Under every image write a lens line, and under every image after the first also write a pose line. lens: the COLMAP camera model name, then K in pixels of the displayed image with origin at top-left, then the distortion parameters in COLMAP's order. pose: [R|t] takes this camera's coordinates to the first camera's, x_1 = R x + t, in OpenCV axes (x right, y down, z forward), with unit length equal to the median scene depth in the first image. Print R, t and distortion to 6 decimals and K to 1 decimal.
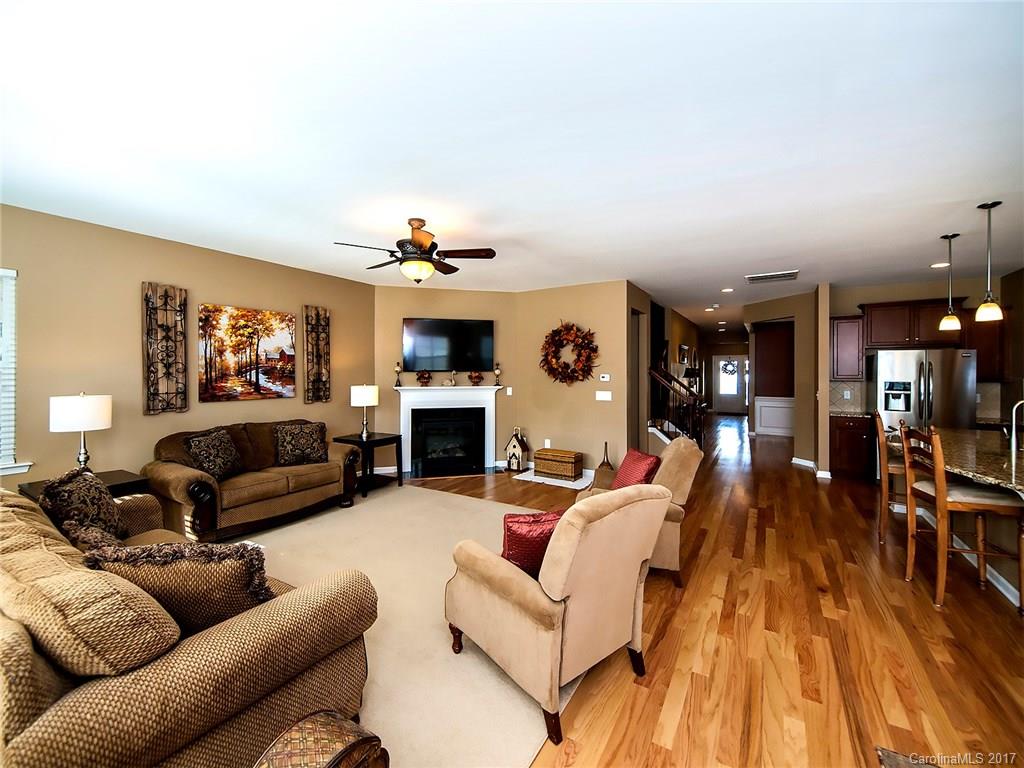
lens RADIAL K [[432.1, 0, 495.9], [0, 432.1, 369.1], [0, 0, 1]] dist [0.013581, -0.006424]
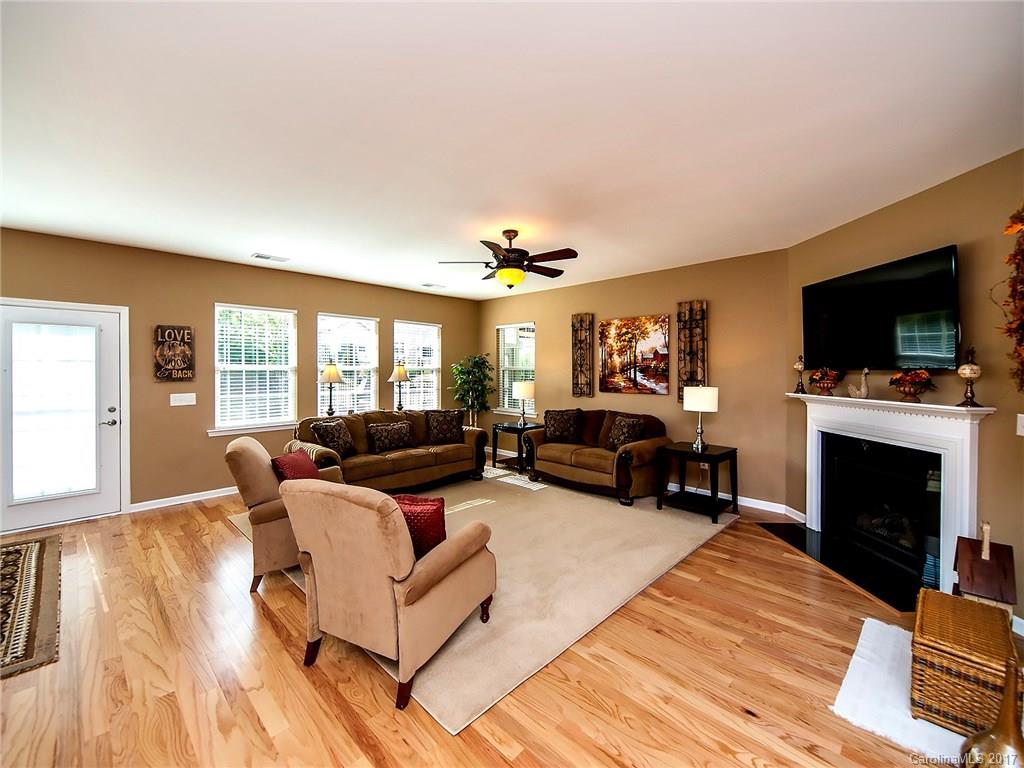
lens RADIAL K [[432.1, 0, 526.7], [0, 432.1, 378.0], [0, 0, 1]] dist [0.013581, -0.006424]
pose [[-0.202329, 0.020452, -0.979104, 0.694212], [0.006299, 0.999788, 0.019582, 0.003024], [0.979297, -0.002206, -0.202415, 0.992209]]
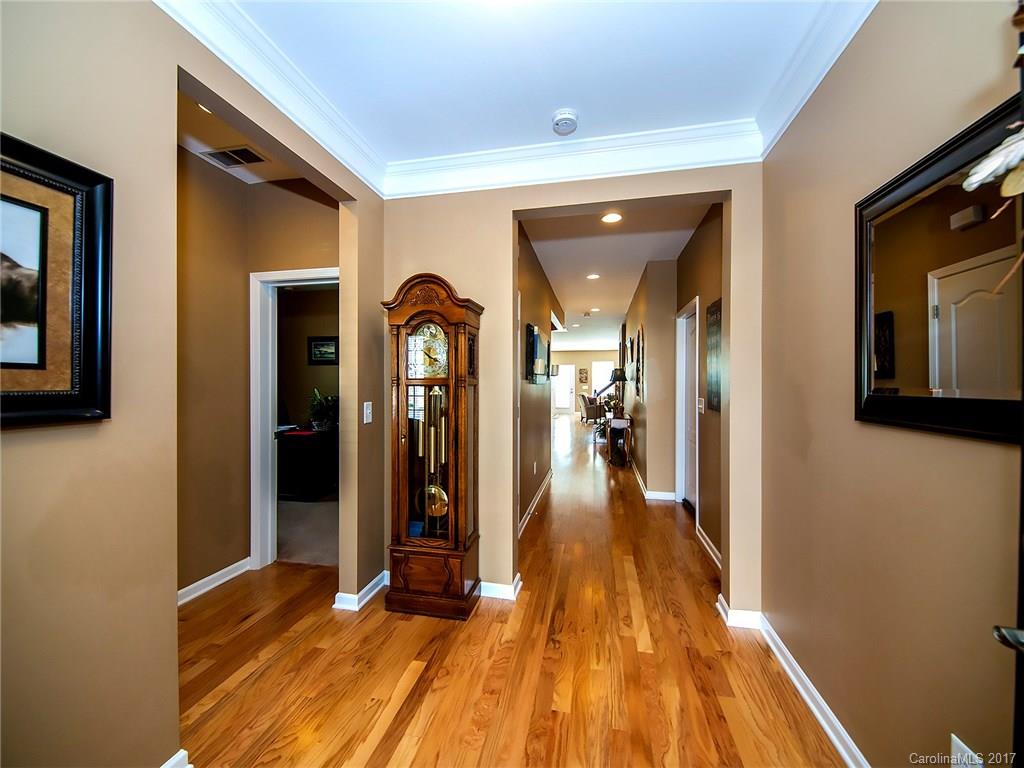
lens RADIAL K [[432.1, 0, 509.8], [0, 432.1, 382.2], [0, 0, 1]] dist [0.013581, -0.006424]
pose [[-0.937537, -0.001031, -0.347885, 1.411508], [0.000897, 0.999985, -0.005380, 0.025917], [0.347886, -0.005356, -0.937522, 2.479983]]
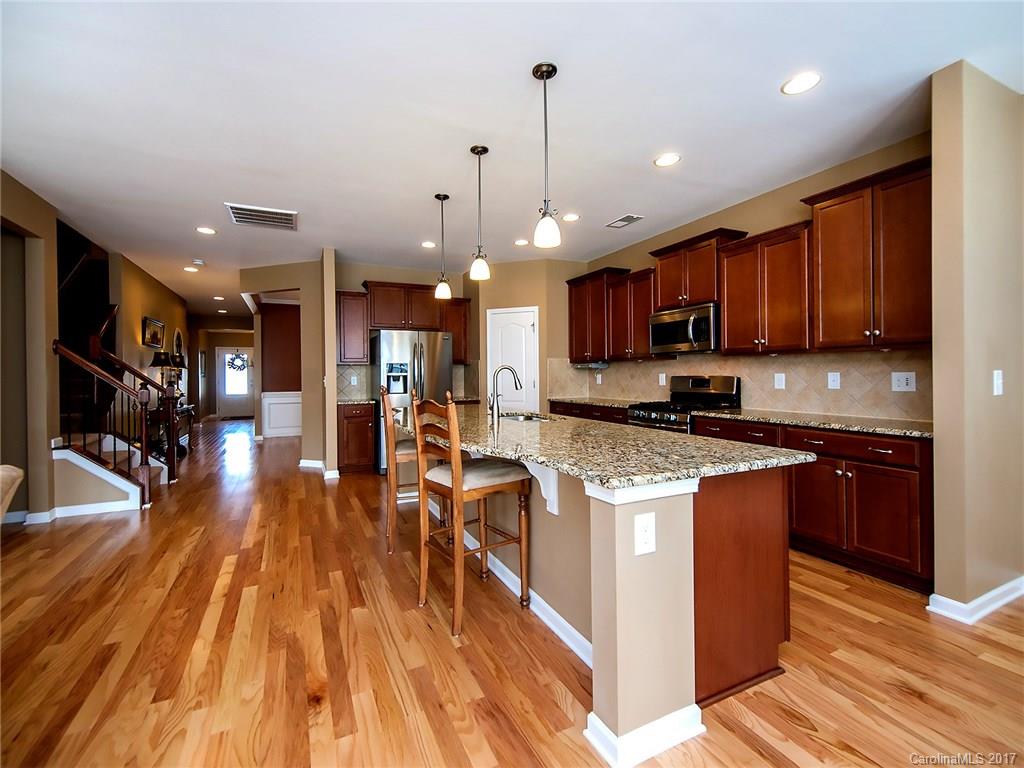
lens RADIAL K [[445.0, 0, 509.8], [0, 445.0, 376.3], [0, 0, 1]] dist [0.018458, -0.001761]
pose [[0.529276, -0.010794, 0.848381, 0.255068], [0.007856, 0.999939, 0.007822, 0.060028], [-0.848413, 0.002525, 0.529328, 0.310707]]
